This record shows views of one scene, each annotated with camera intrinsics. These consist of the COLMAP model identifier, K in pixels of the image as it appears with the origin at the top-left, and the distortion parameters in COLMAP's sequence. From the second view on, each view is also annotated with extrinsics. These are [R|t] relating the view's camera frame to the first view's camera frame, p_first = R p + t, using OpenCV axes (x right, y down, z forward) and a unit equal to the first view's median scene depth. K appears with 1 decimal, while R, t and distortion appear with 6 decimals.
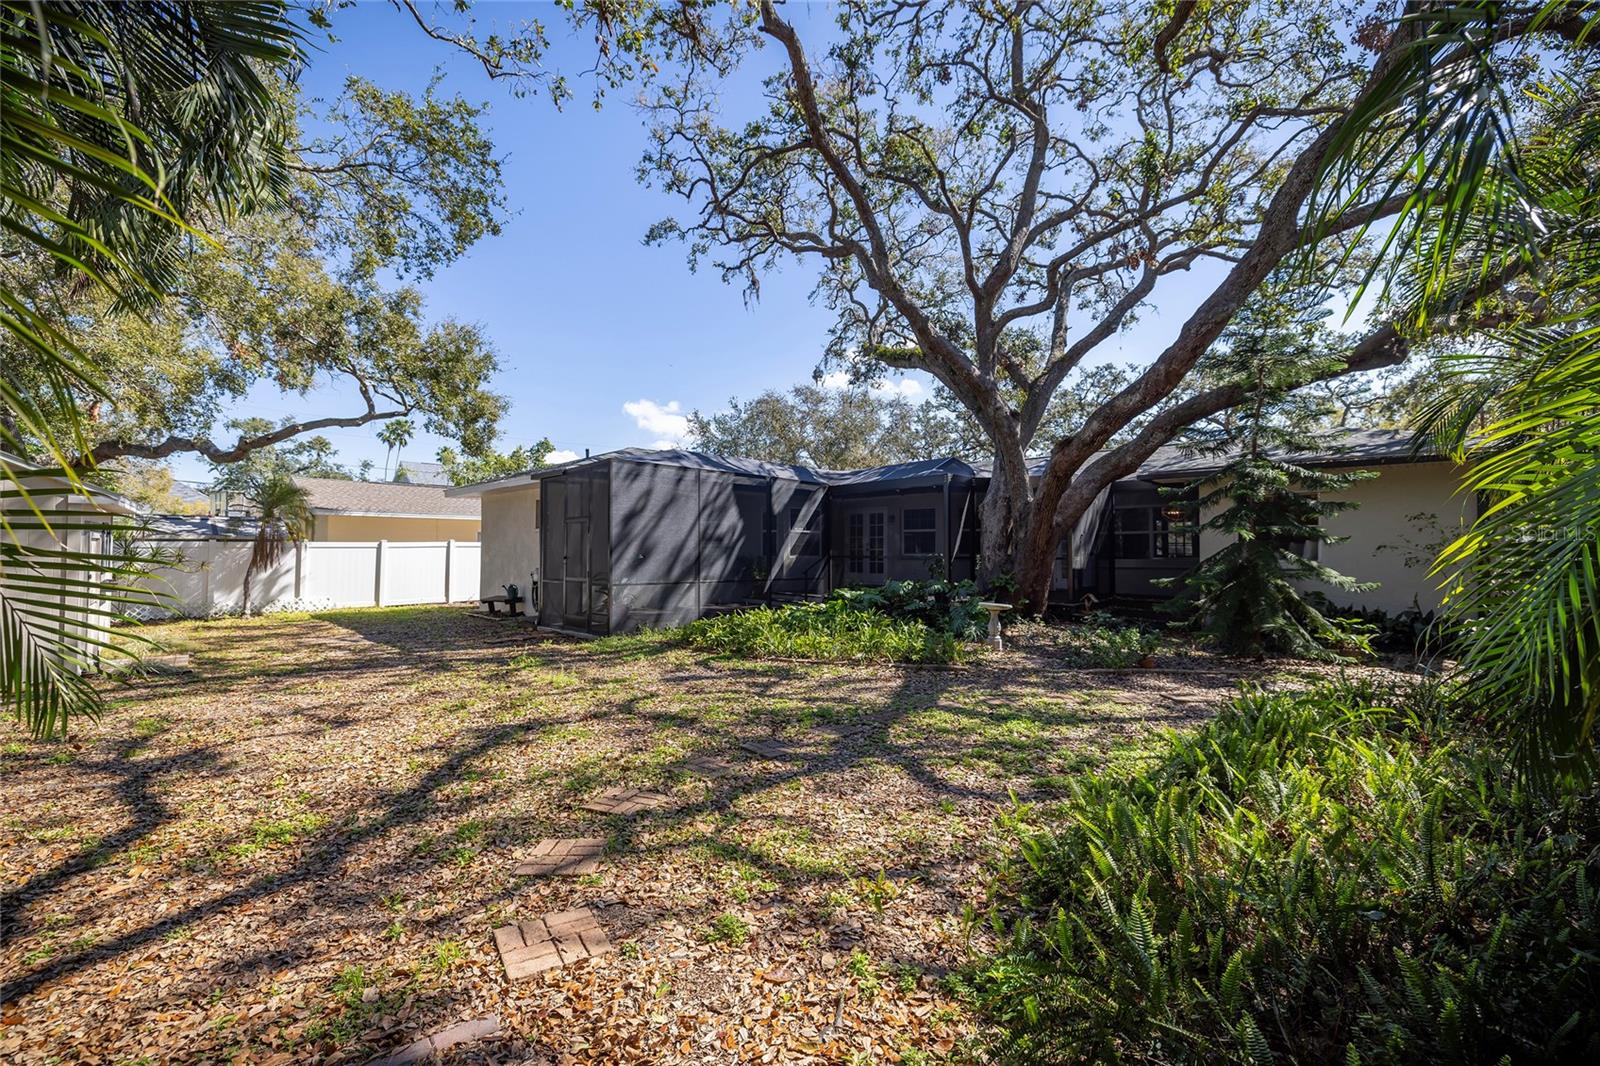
lens RADIAL K [[676.6, 0, 780.1], [0, 676.6, 531.1], [0, 0, 1]] dist [-0.000615, 0.000013]
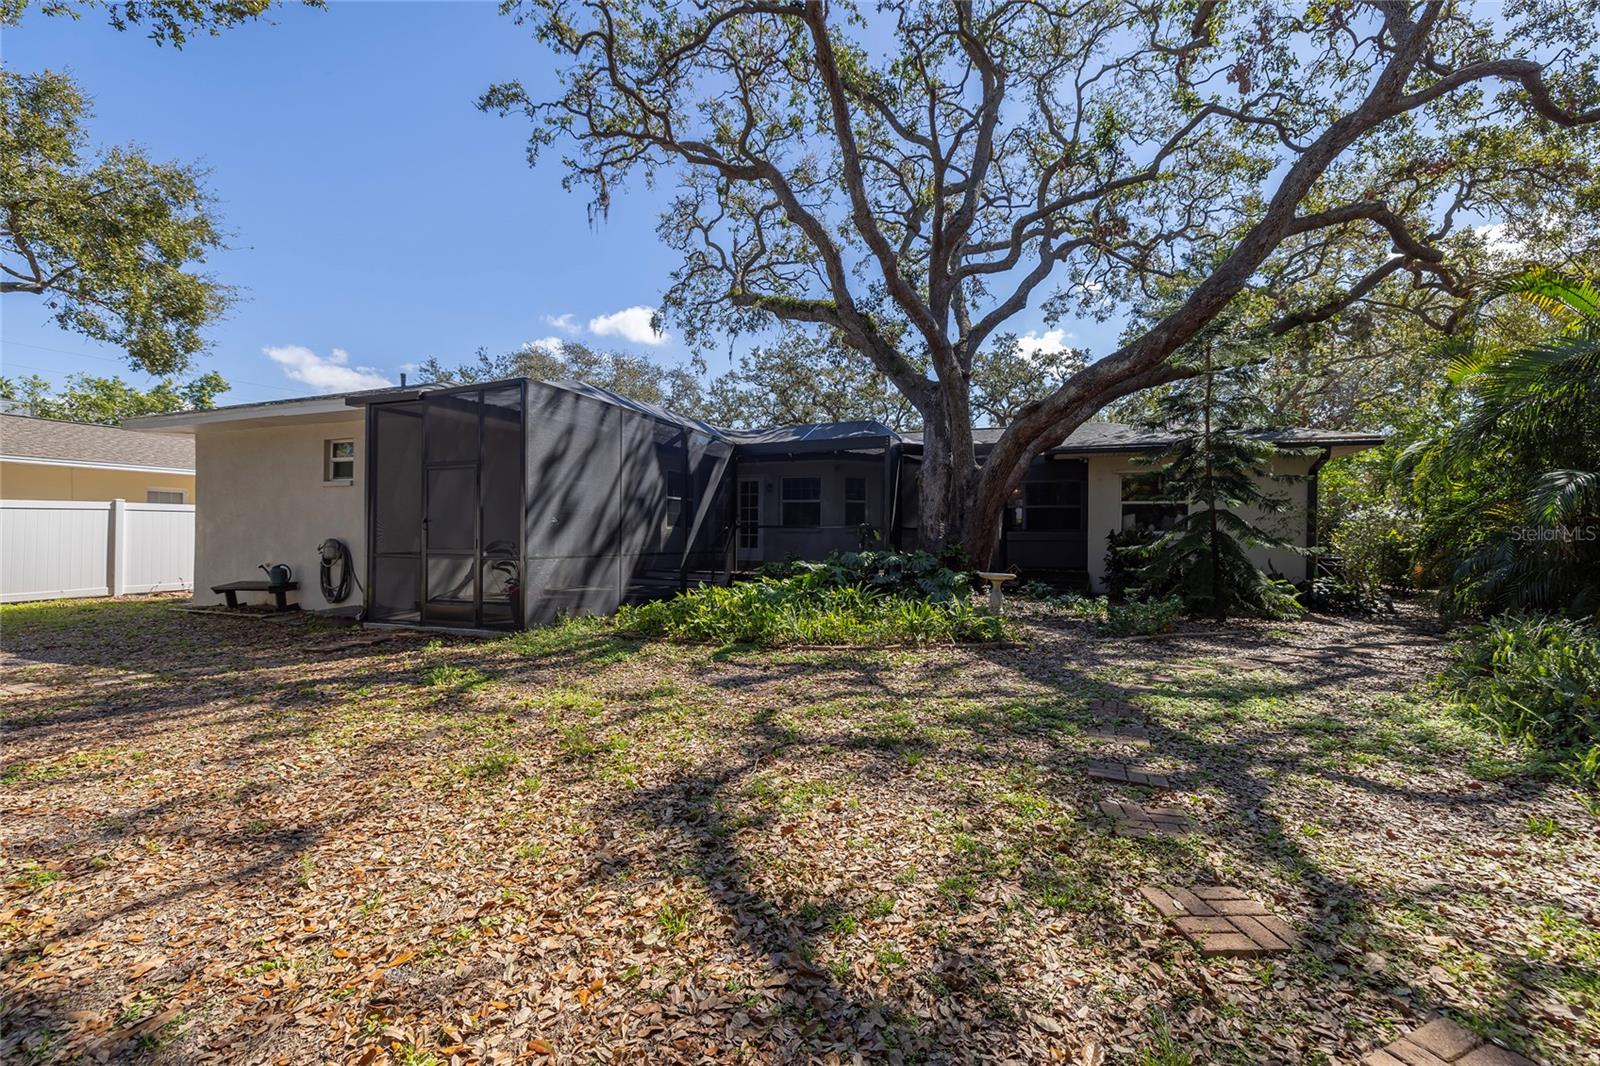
lens RADIAL K [[676.6, 0, 780.1], [0, 676.6, 531.1], [0, 0, 1]] dist [-0.000615, 0.000013]
pose [[0.911213, 0.007730, 0.411863, -0.220300], [-0.017901, 0.999622, 0.020845, 0.023692], [-0.411547, -0.026367, 0.911007, 0.184893]]
